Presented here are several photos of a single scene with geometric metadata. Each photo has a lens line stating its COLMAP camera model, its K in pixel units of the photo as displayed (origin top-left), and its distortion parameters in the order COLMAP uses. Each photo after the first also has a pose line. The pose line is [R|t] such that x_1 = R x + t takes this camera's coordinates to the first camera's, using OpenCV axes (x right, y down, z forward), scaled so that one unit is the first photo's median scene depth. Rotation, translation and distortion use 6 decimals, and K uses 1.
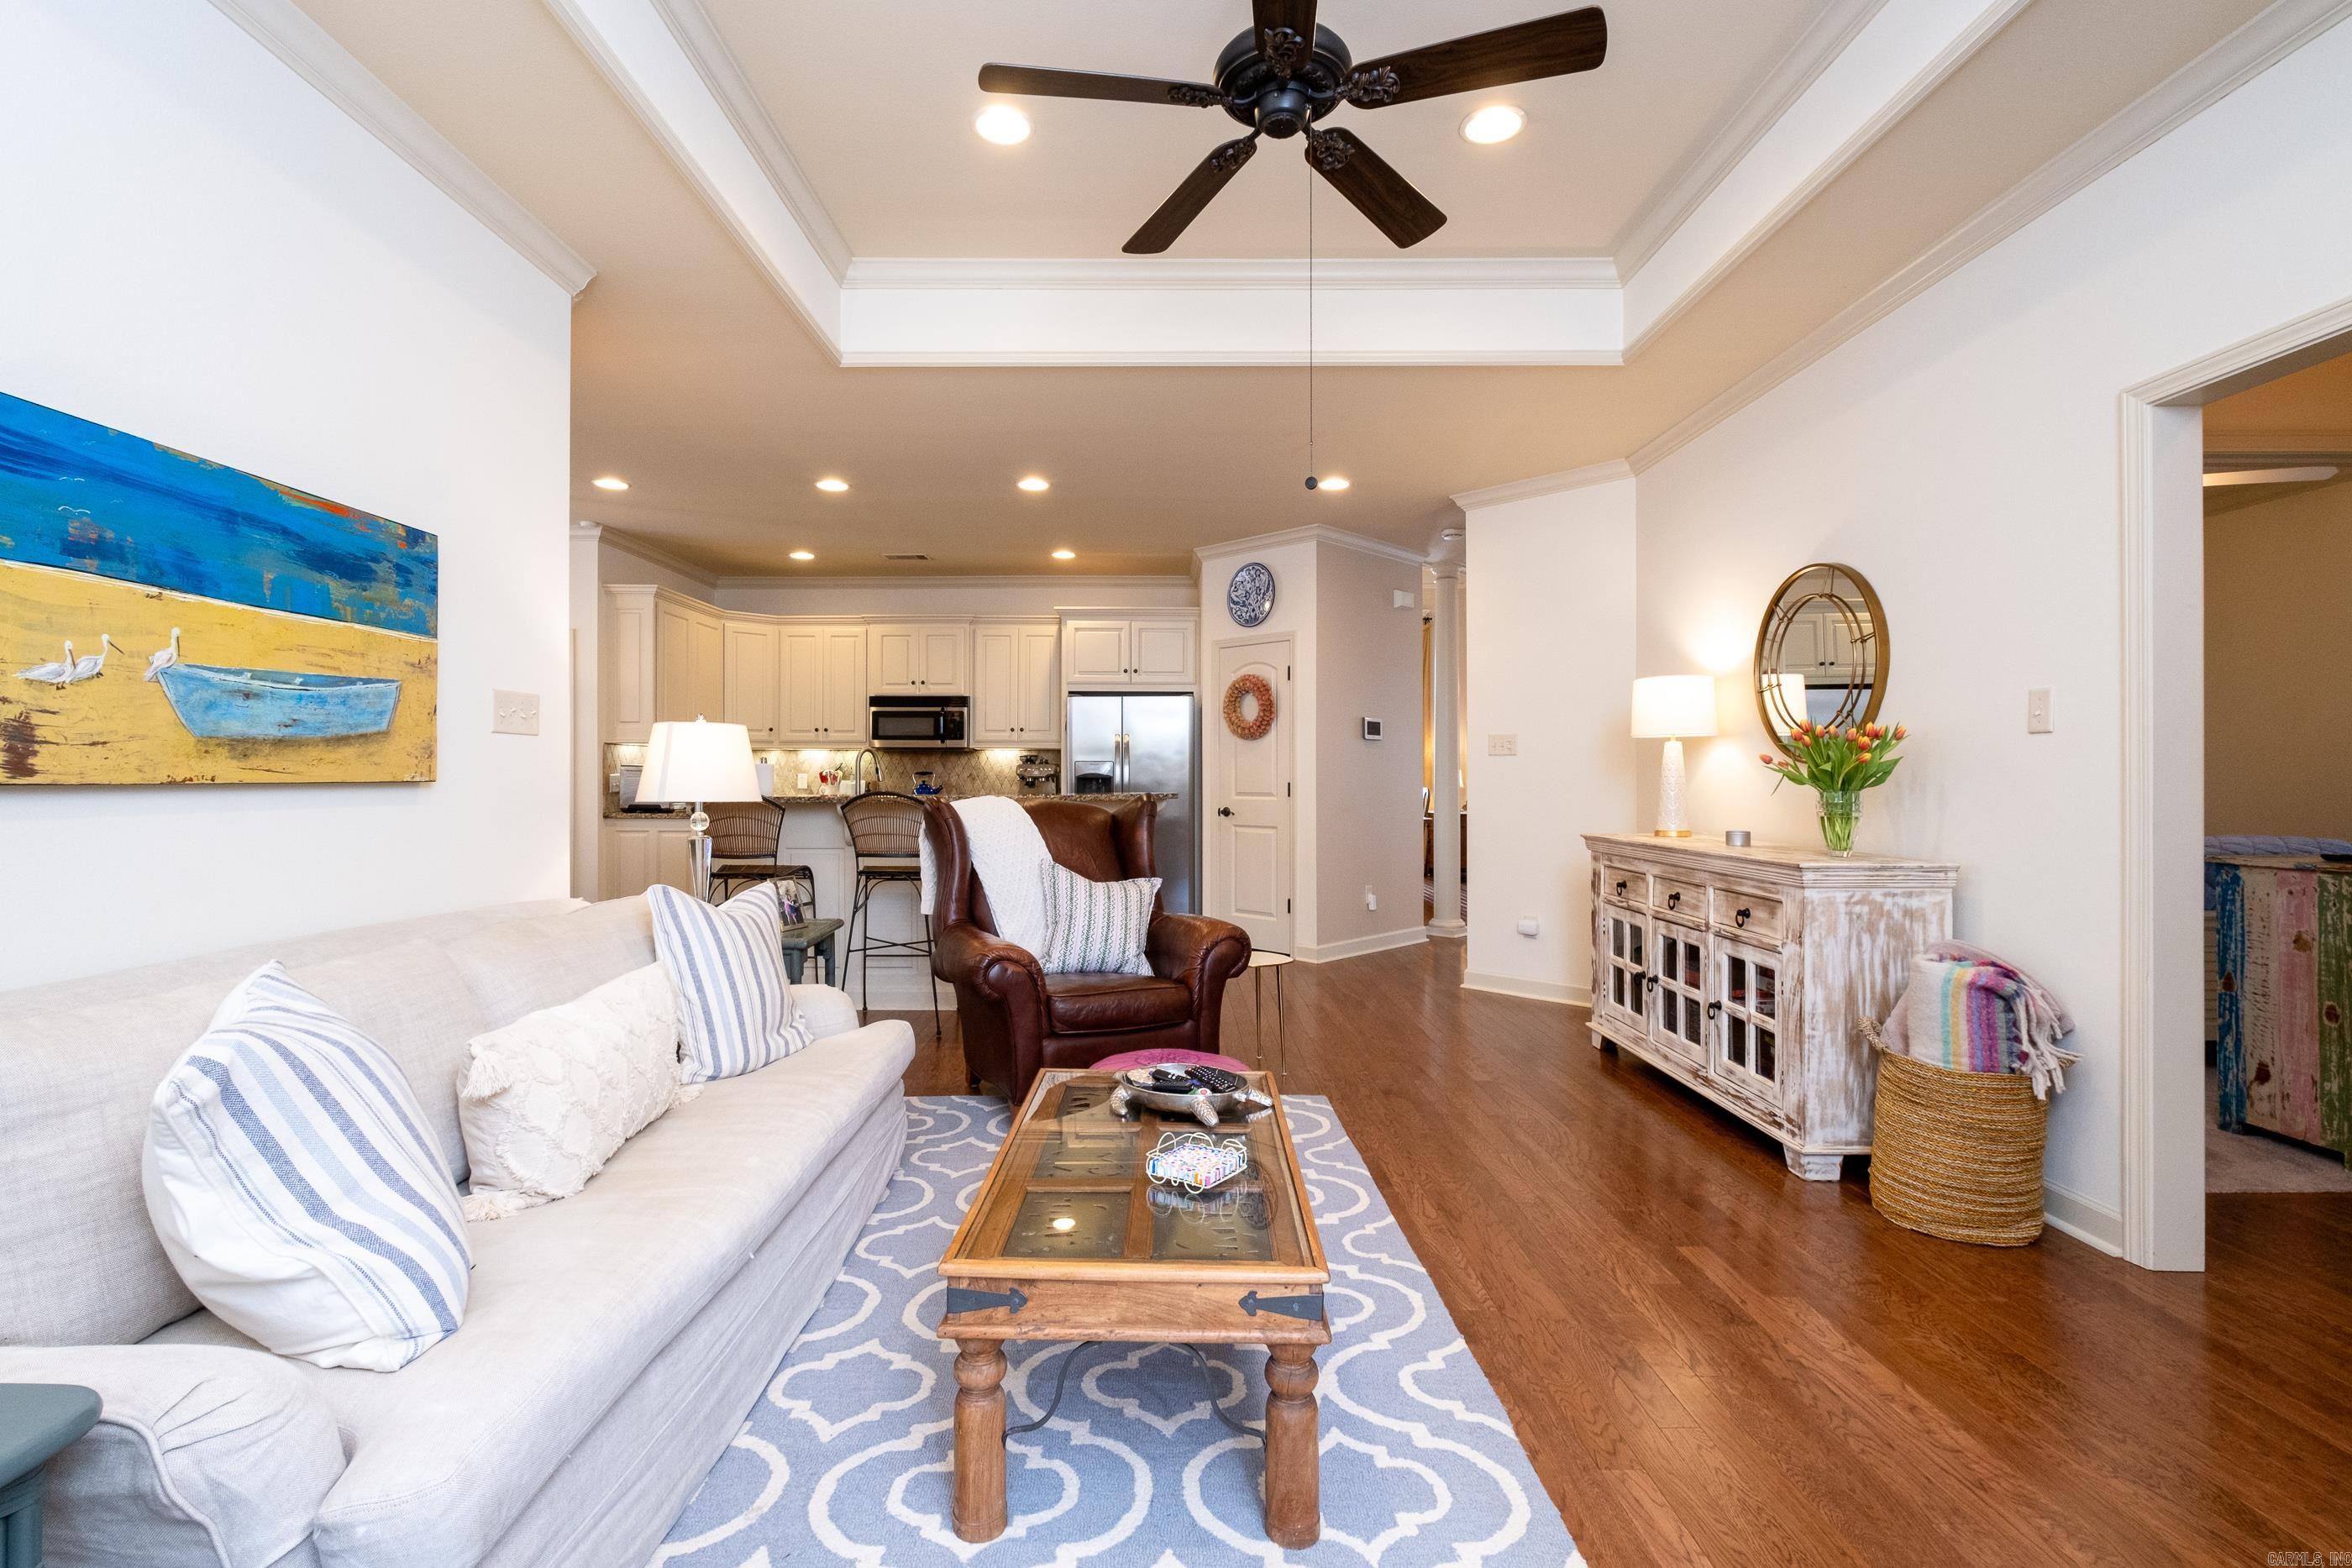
lens RADIAL K [[1049.5, 0, 1169.1], [0, 1049.5, 769.4], [0, 0, 1]] dist [-0.005708, 0.000448]
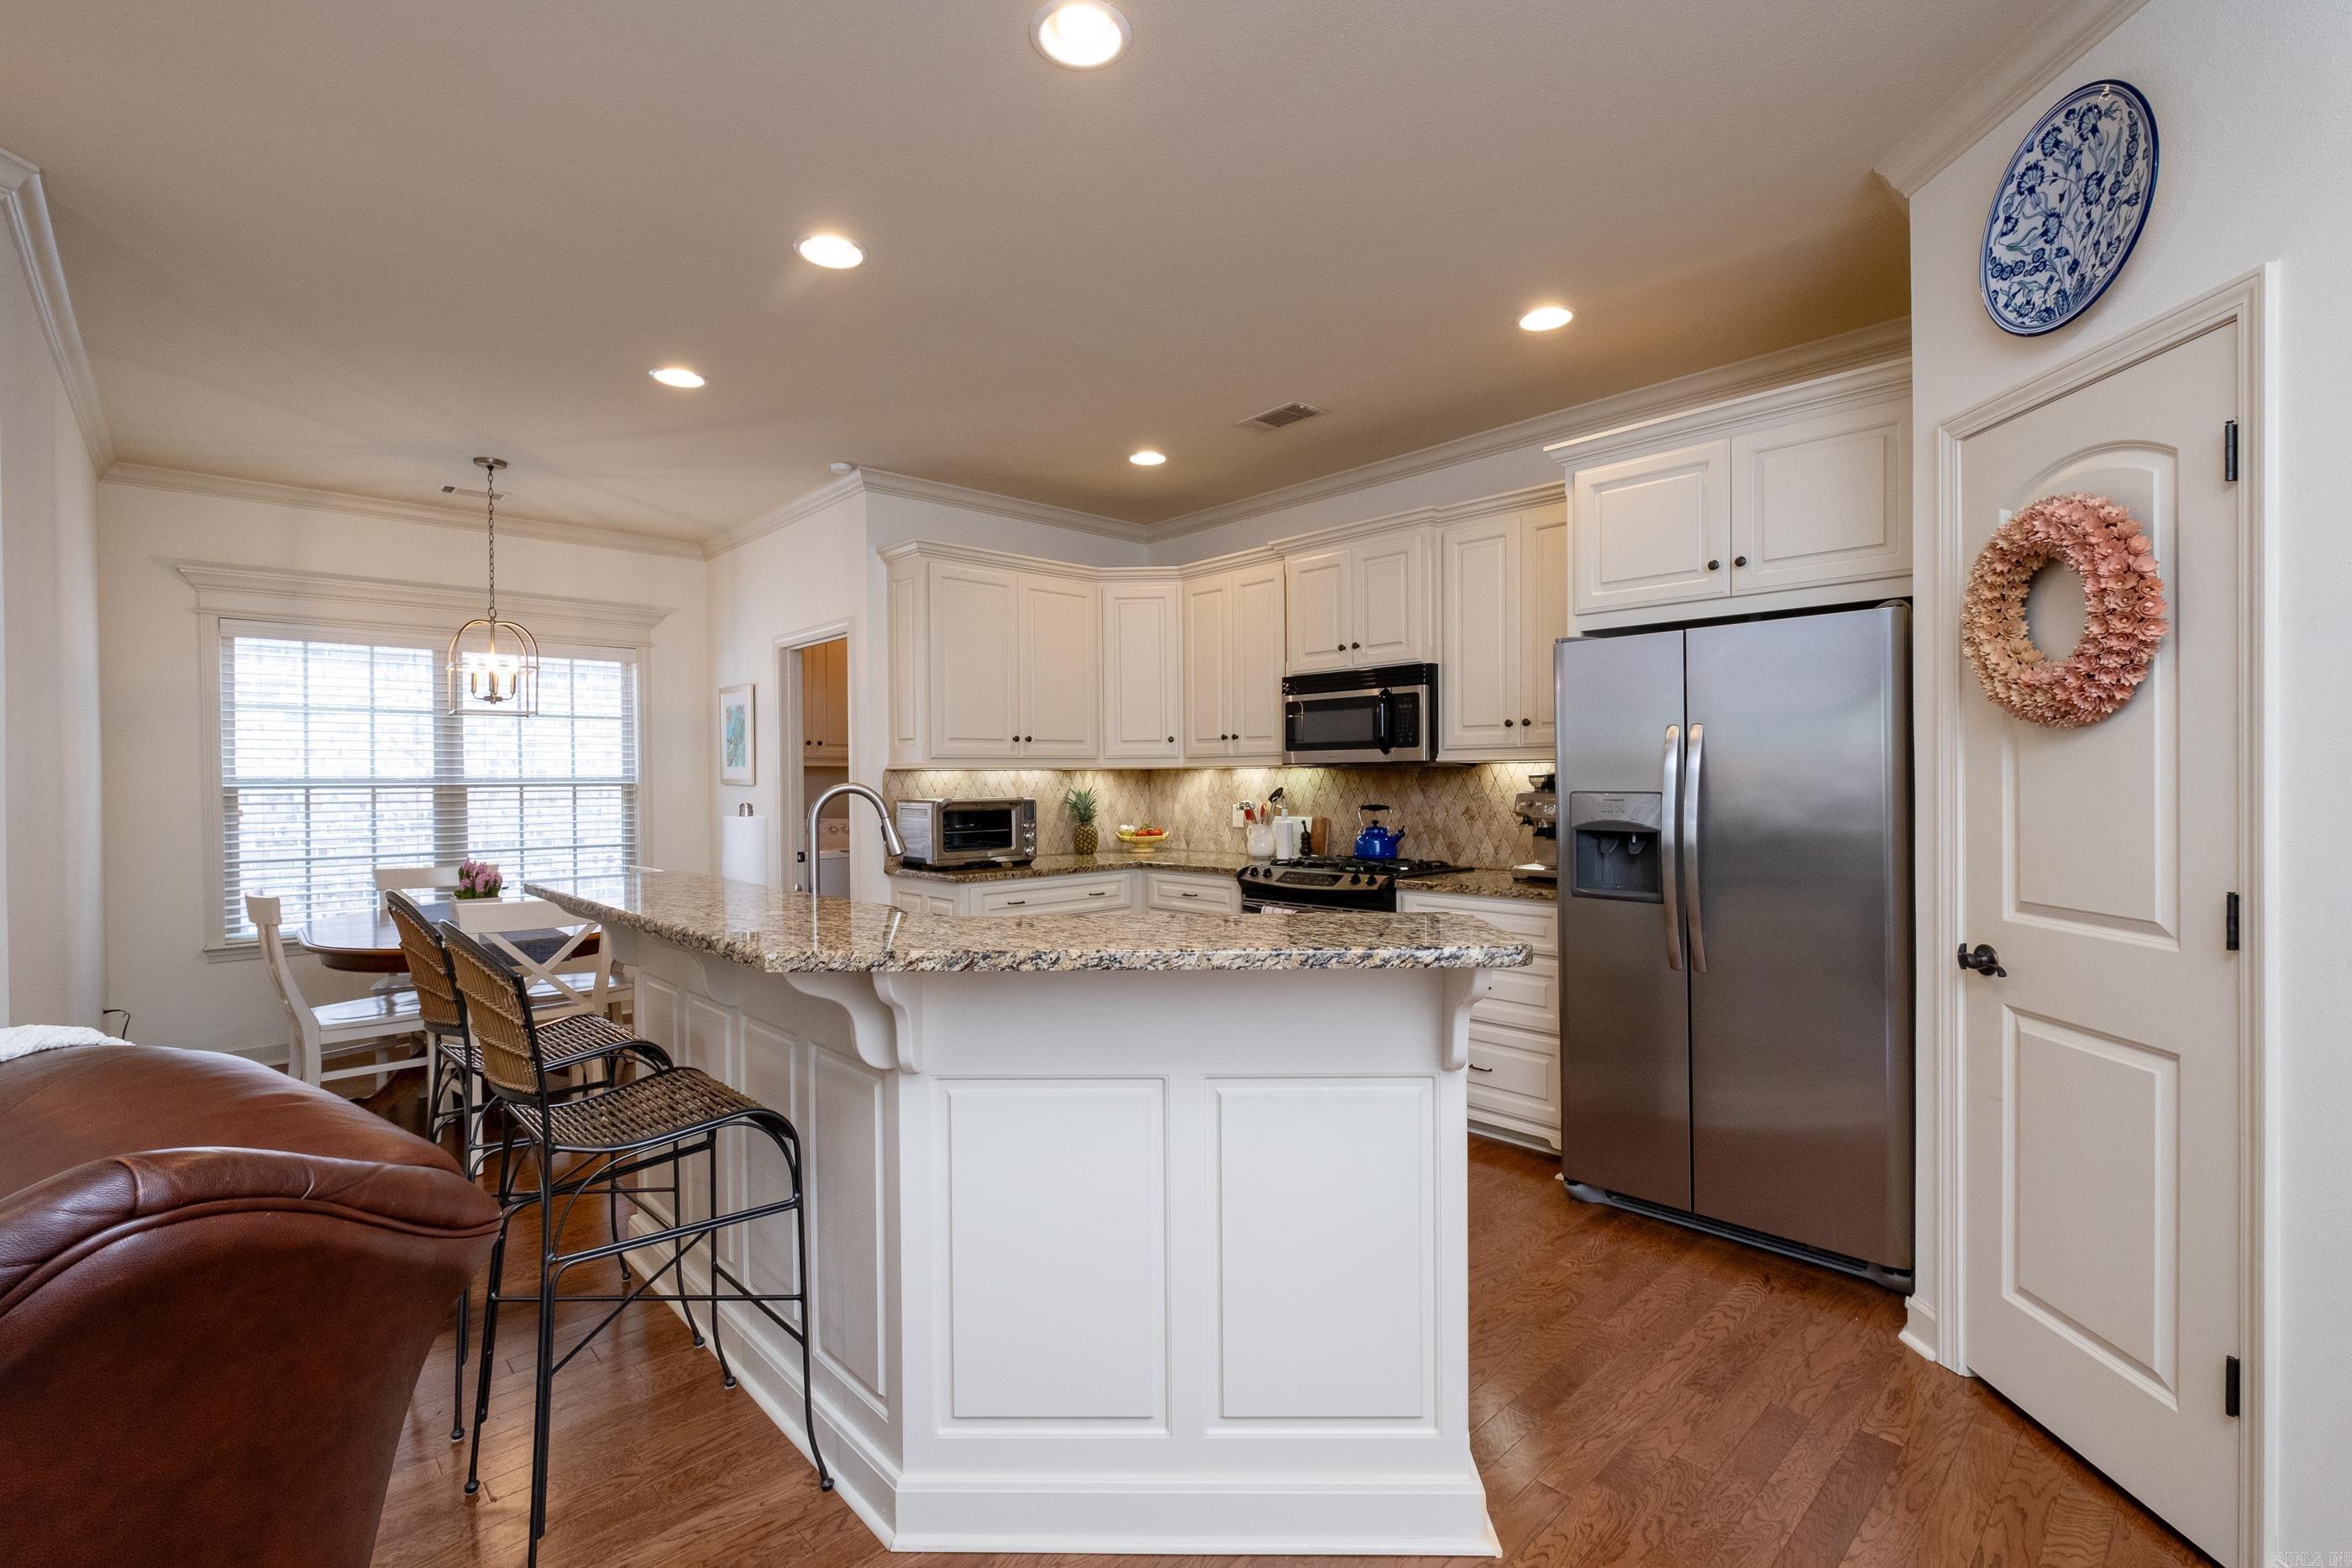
lens RADIAL K [[1049.5, 0, 1171.4], [0, 1049.5, 792.3], [0, 0, 1]] dist [-0.005708, 0.000448]
pose [[0.687852, 0.003120, -0.725845, 0.252801], [0.015958, 0.999684, 0.019420, -0.042729], [0.725676, -0.024941, 0.687584, 1.344106]]
